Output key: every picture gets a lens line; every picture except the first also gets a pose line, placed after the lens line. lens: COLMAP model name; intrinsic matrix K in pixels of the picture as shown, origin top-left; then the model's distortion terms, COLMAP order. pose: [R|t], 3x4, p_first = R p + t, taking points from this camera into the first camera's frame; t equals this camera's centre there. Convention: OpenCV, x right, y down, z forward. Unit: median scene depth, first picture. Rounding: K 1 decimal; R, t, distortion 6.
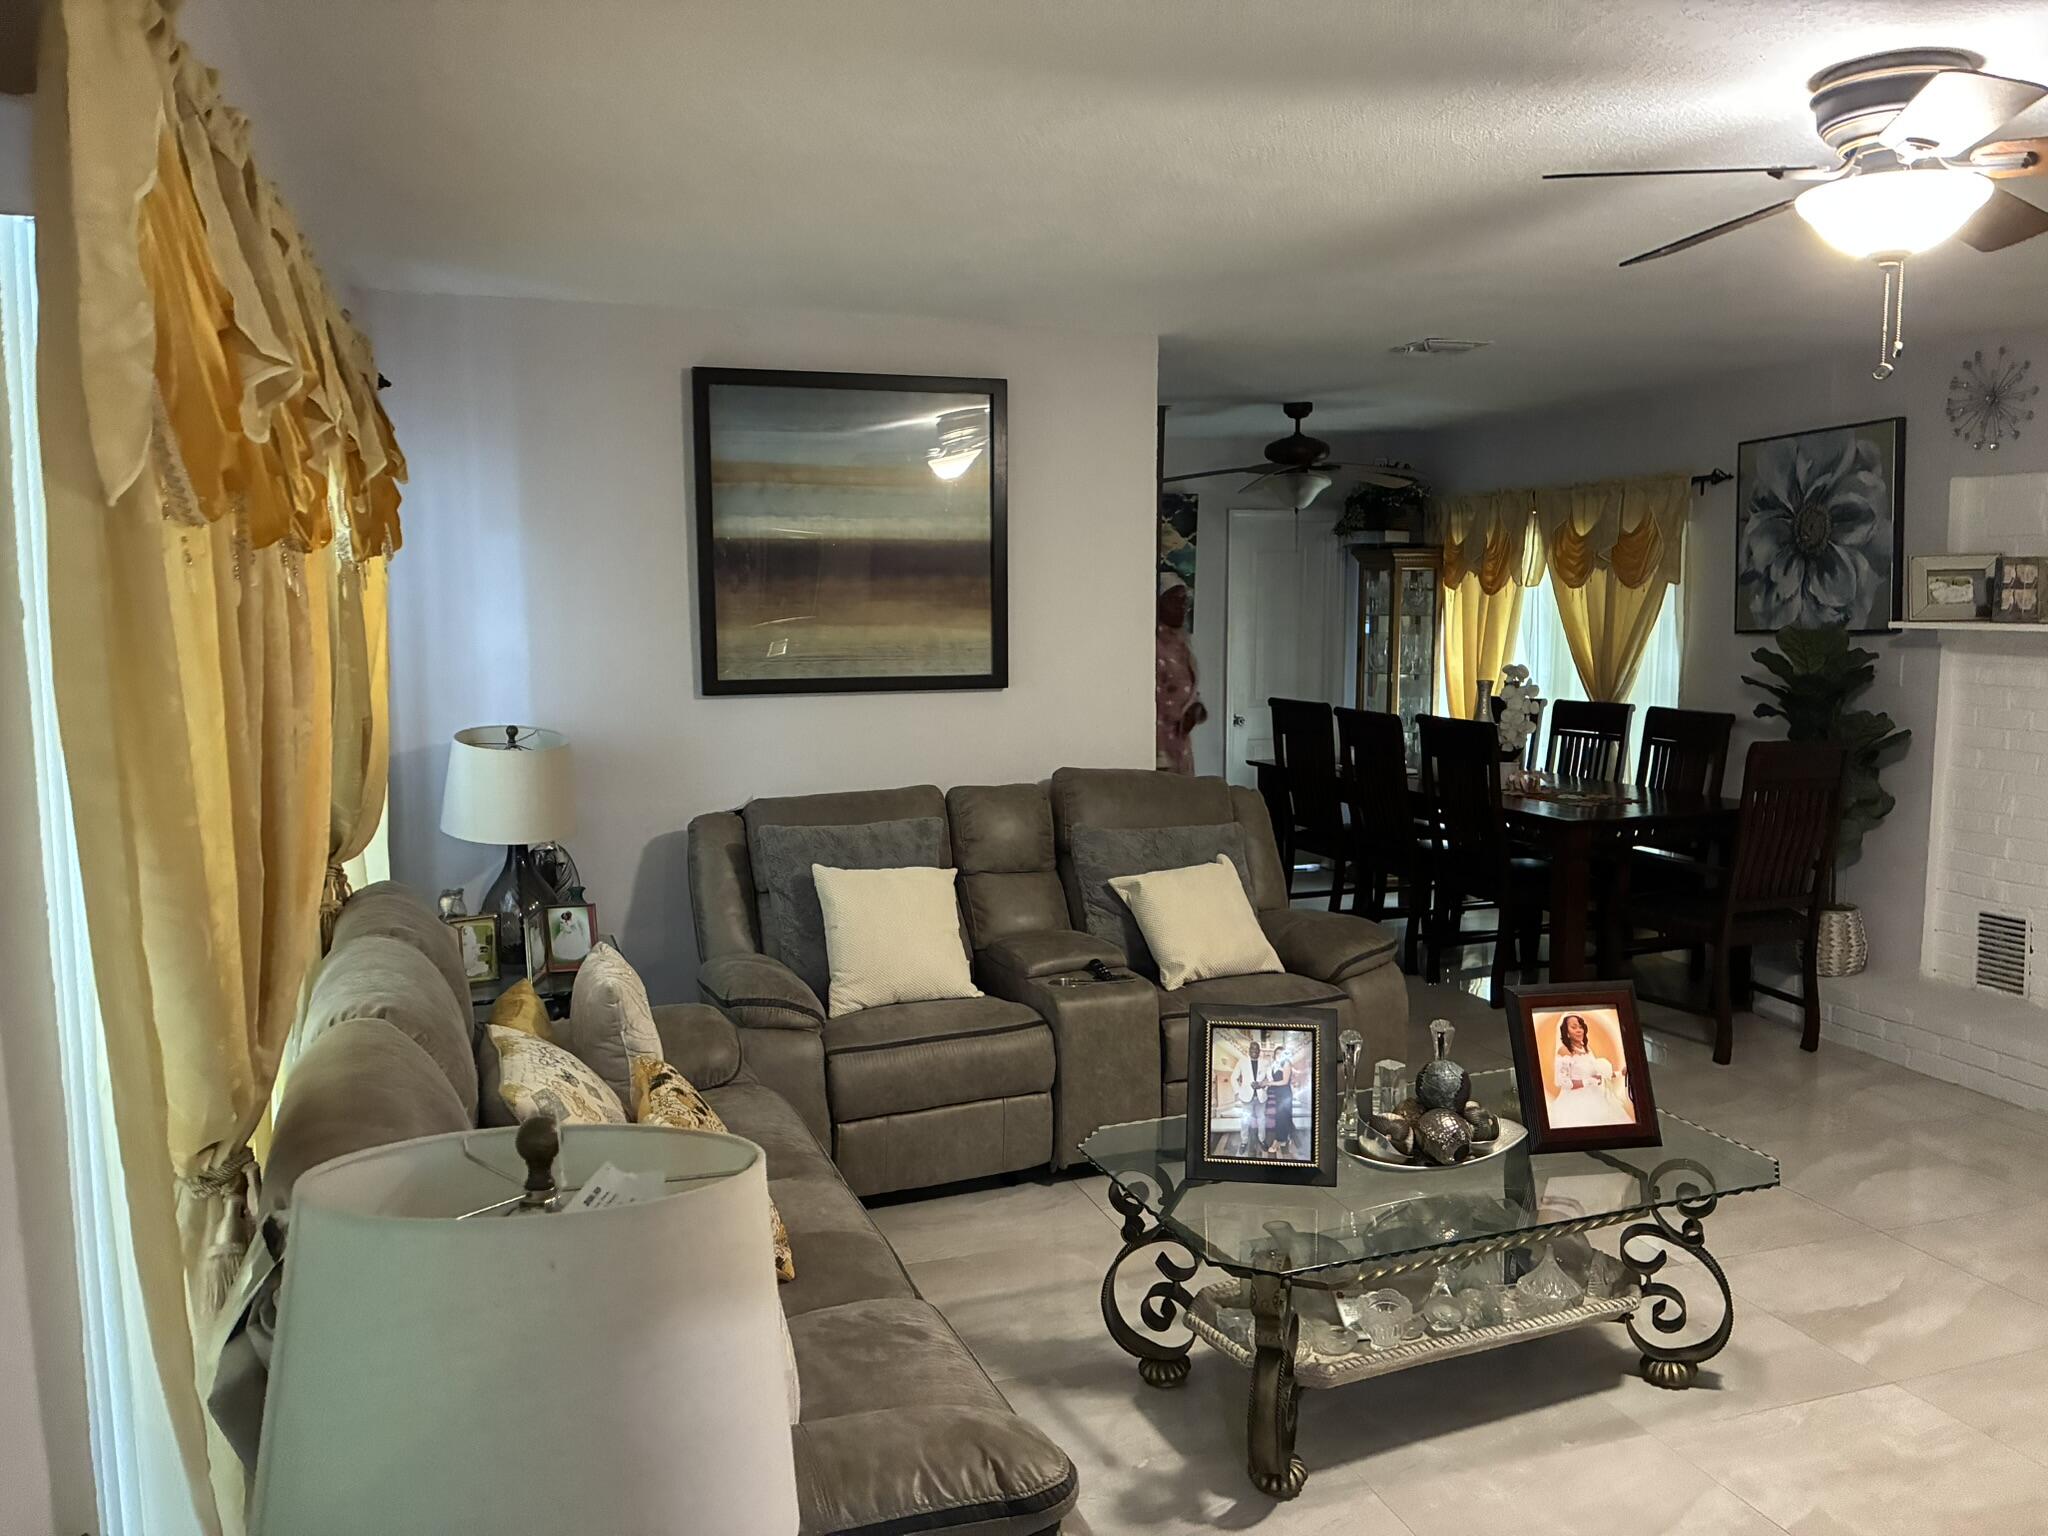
lens RADIAL K [[1585.5, 0, 1031.9], [0, 1585.5, 759.3], [0, 0, 1]] dist [0.042013, -0.026255]
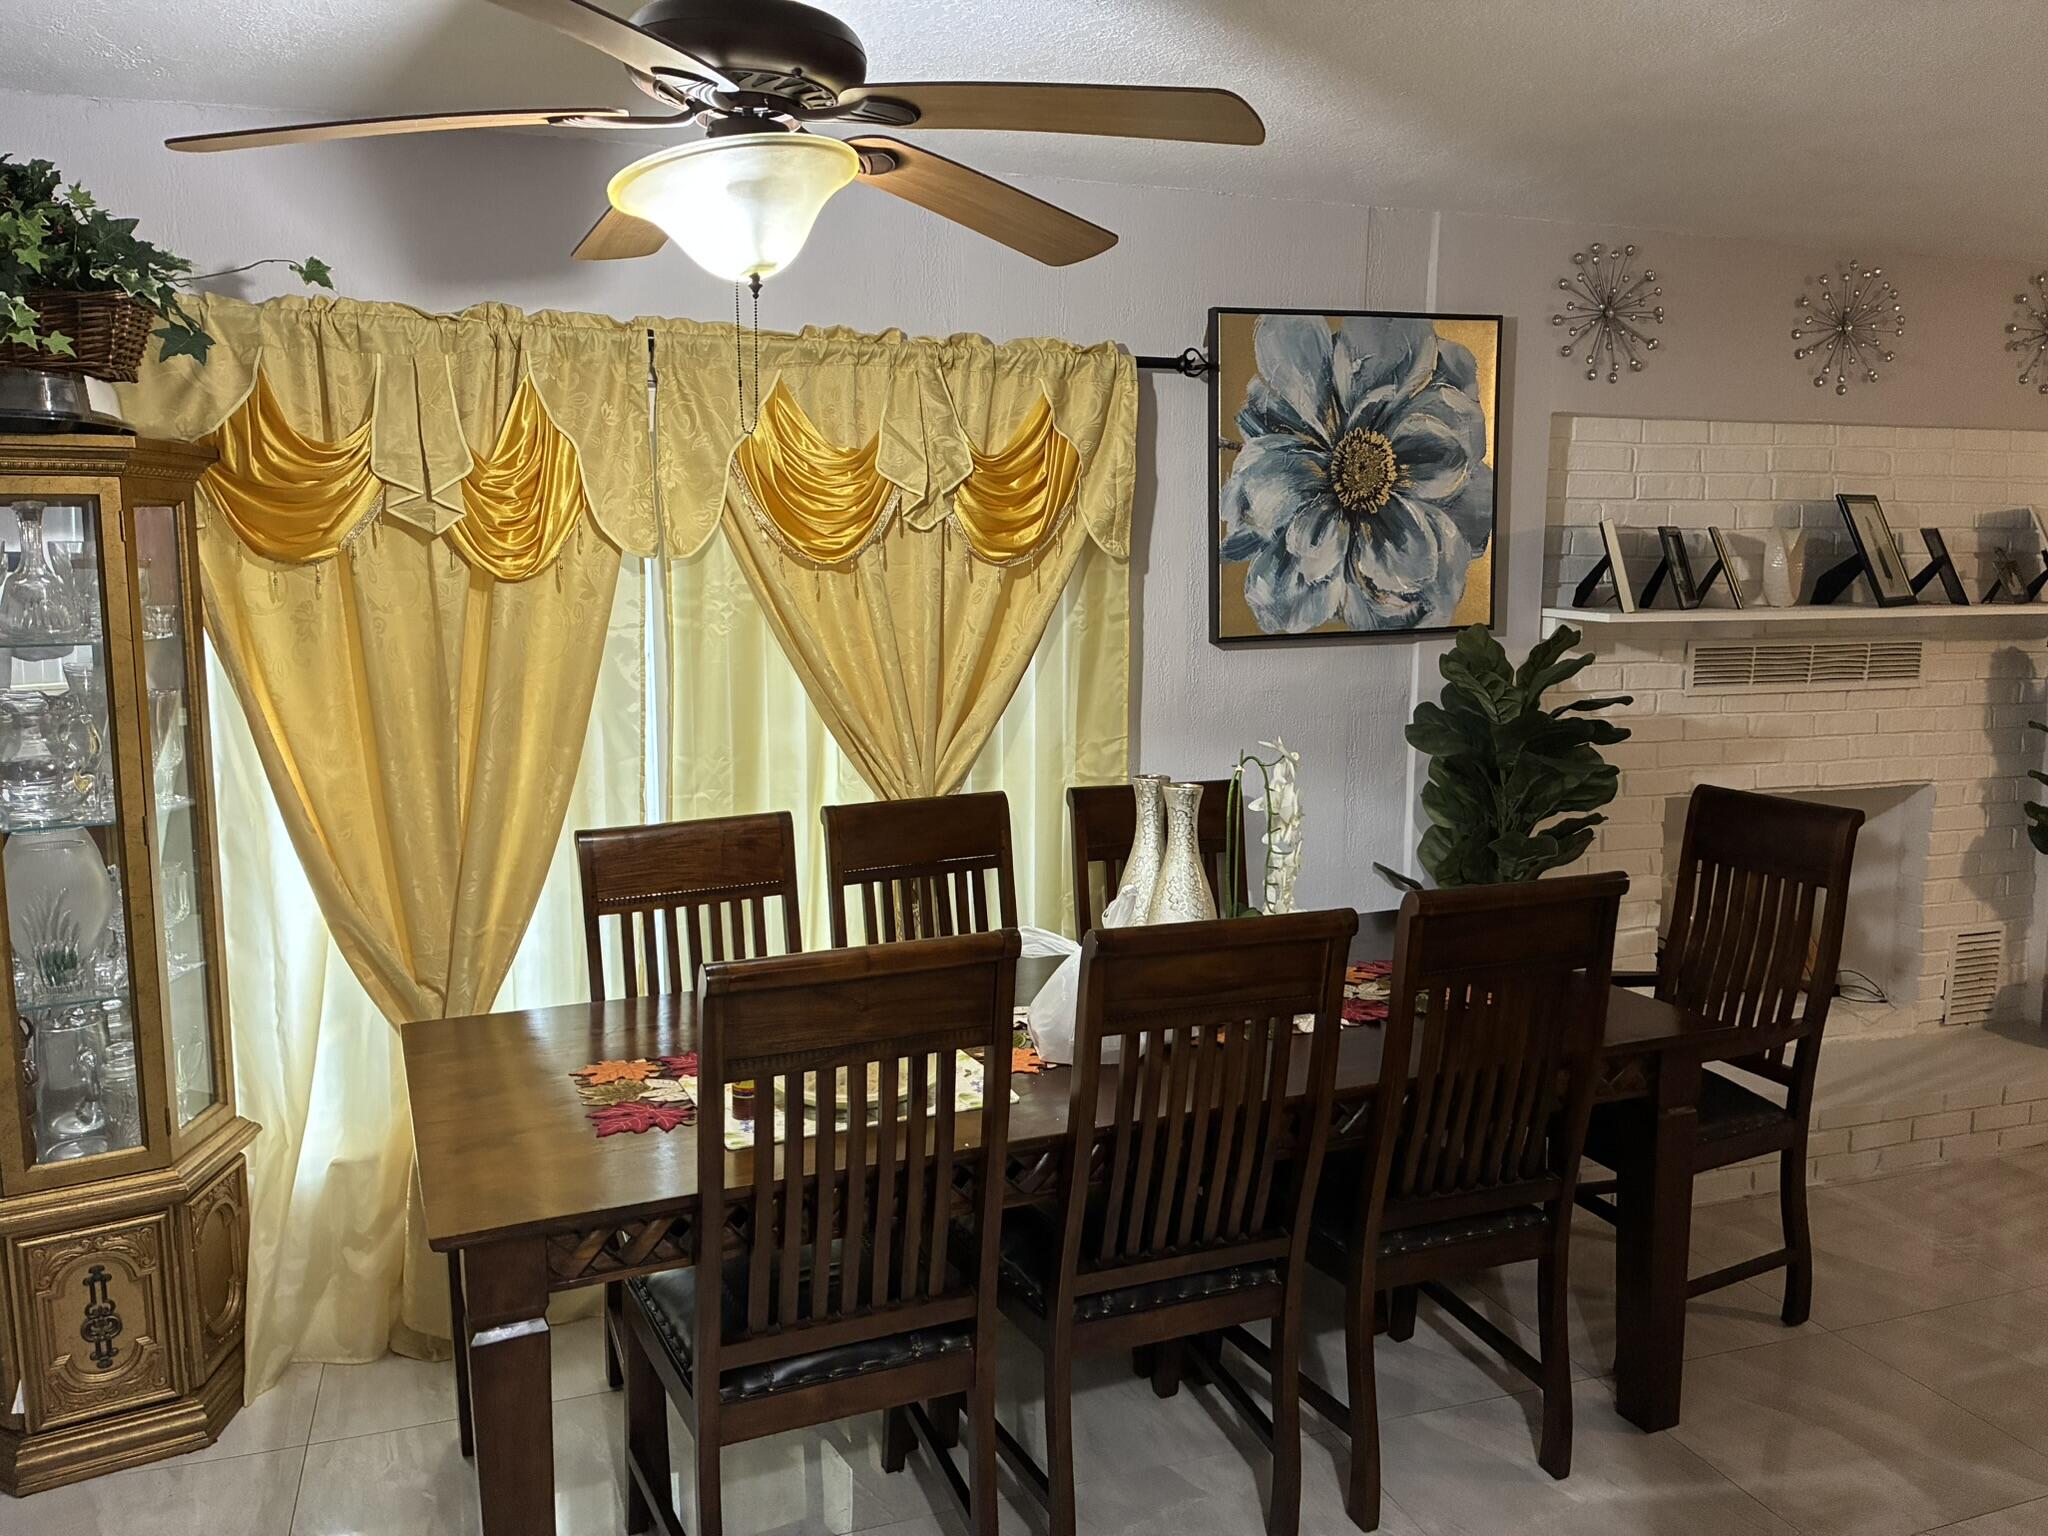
lens RADIAL K [[1529.4, 0, 1029.1], [0, 1529.4, 773.3], [0, 0, 1]] dist [0.005761, -0.026278]
pose [[0.003834, -0.129256, 0.991604, -0.154041], [0.110245, 0.985621, 0.128049, -0.145312], [-0.993897, 0.108828, 0.018029, 1.392408]]
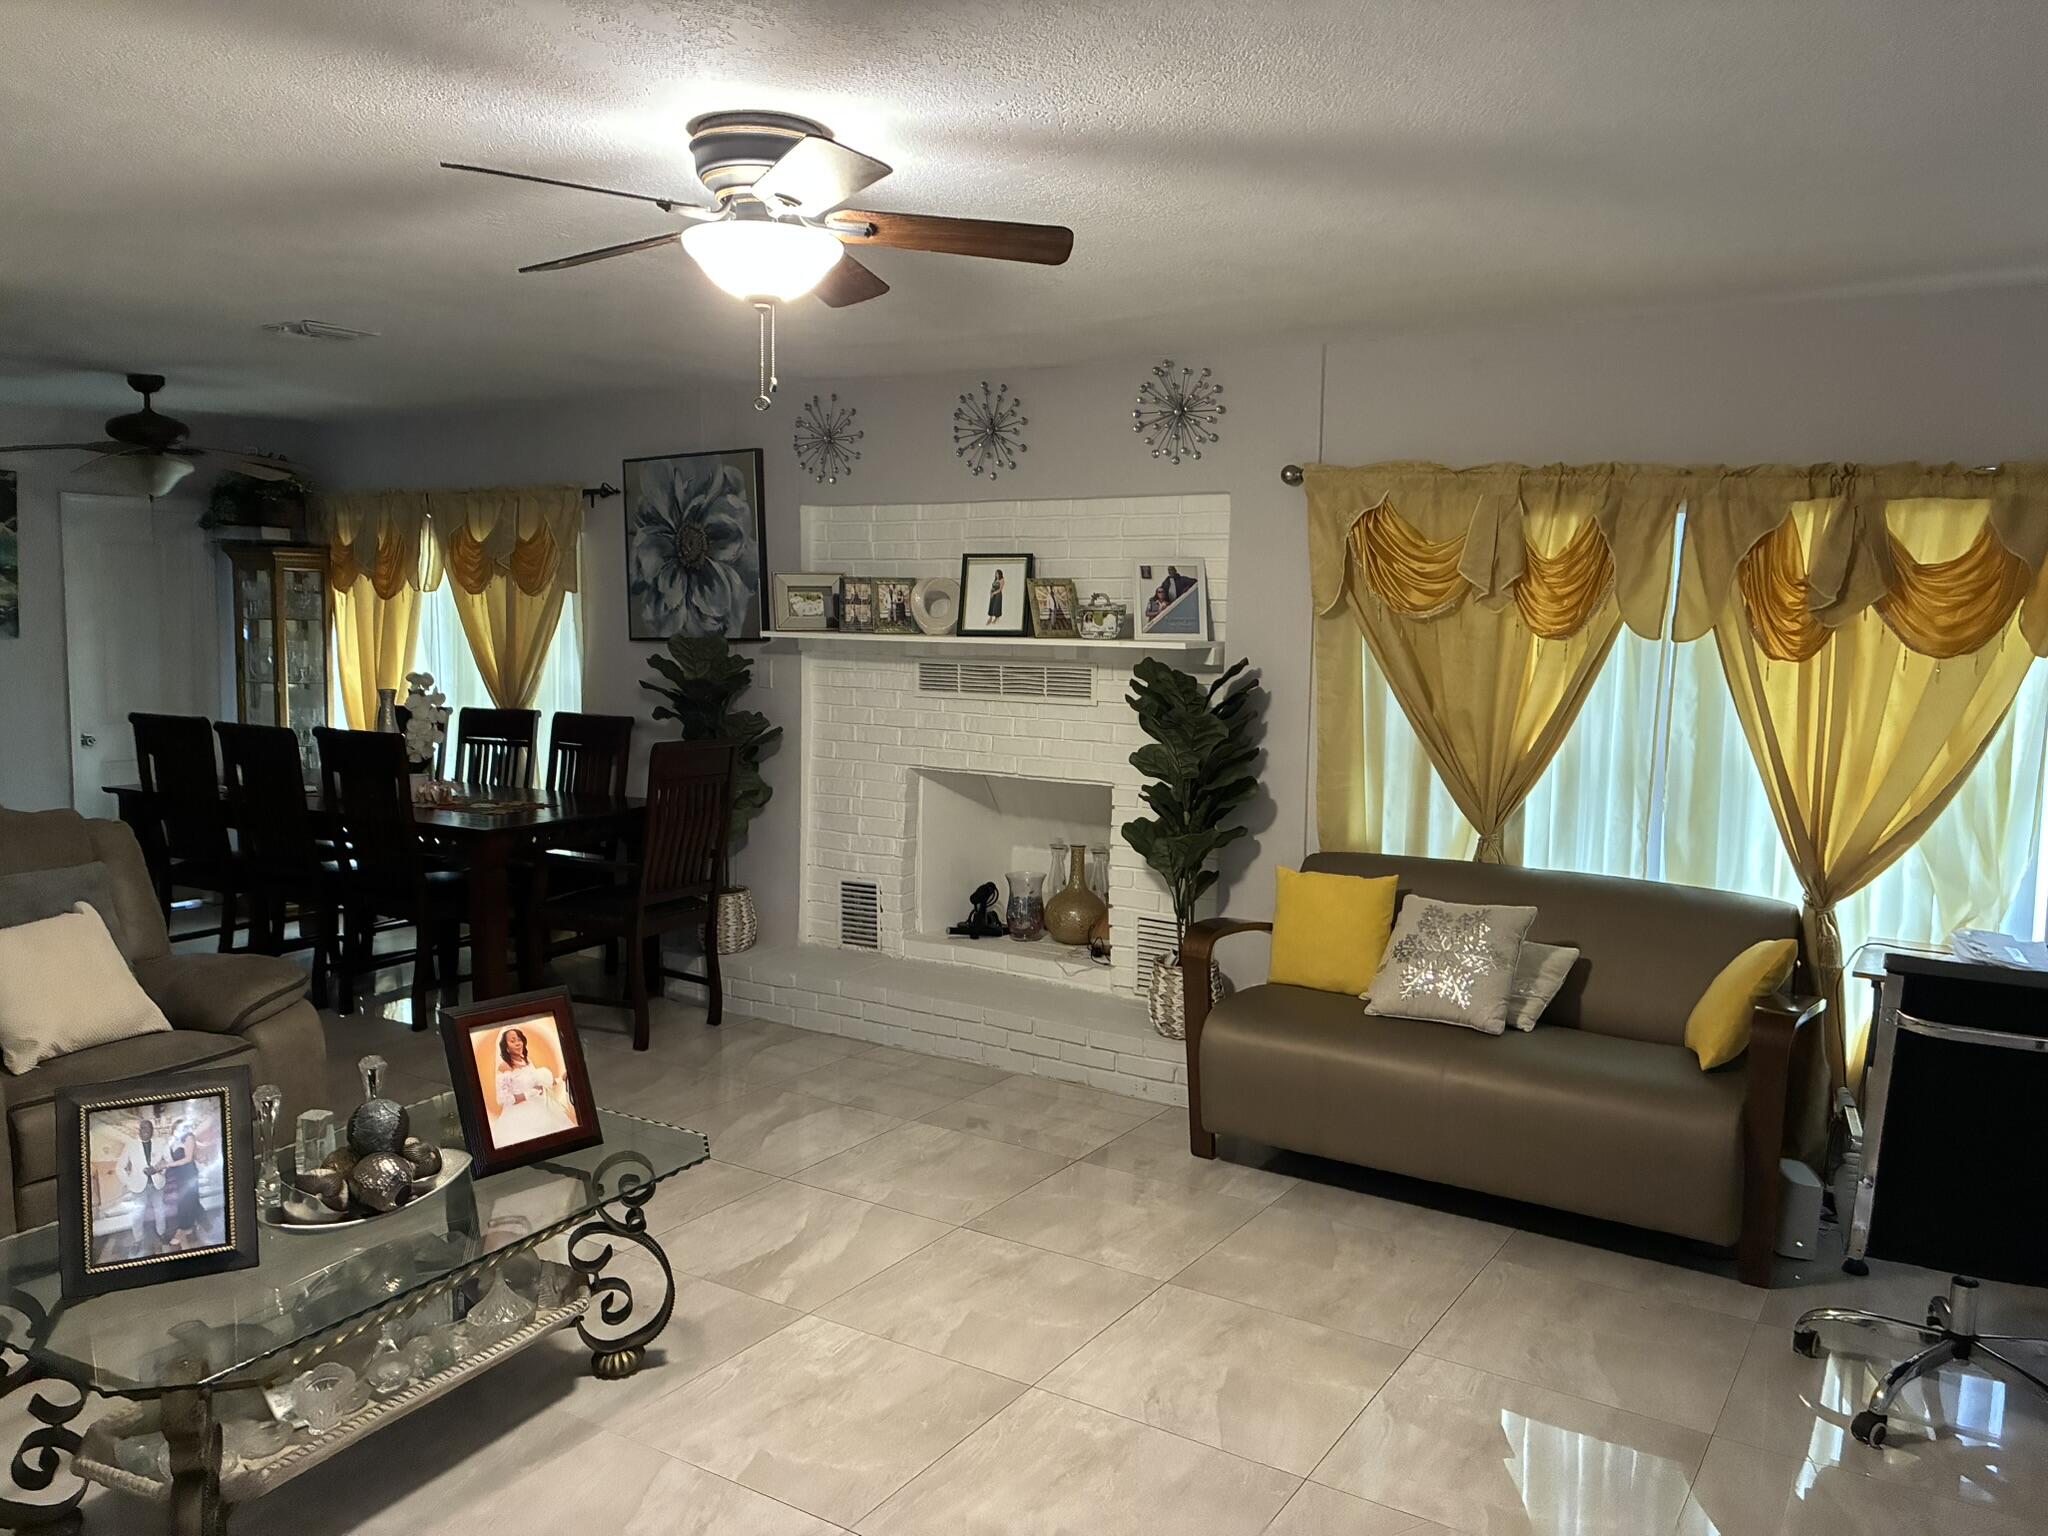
lens RADIAL K [[1585.5, 0, 1031.9], [0, 1585.5, 759.3], [0, 0, 1]] dist [0.042013, -0.026255]
pose [[0.785559, -0.045818, 0.617088, -0.004135], [0.048245, 0.998754, 0.012741, -0.001528], [-0.616903, 0.019763, 0.786791, 0.014110]]
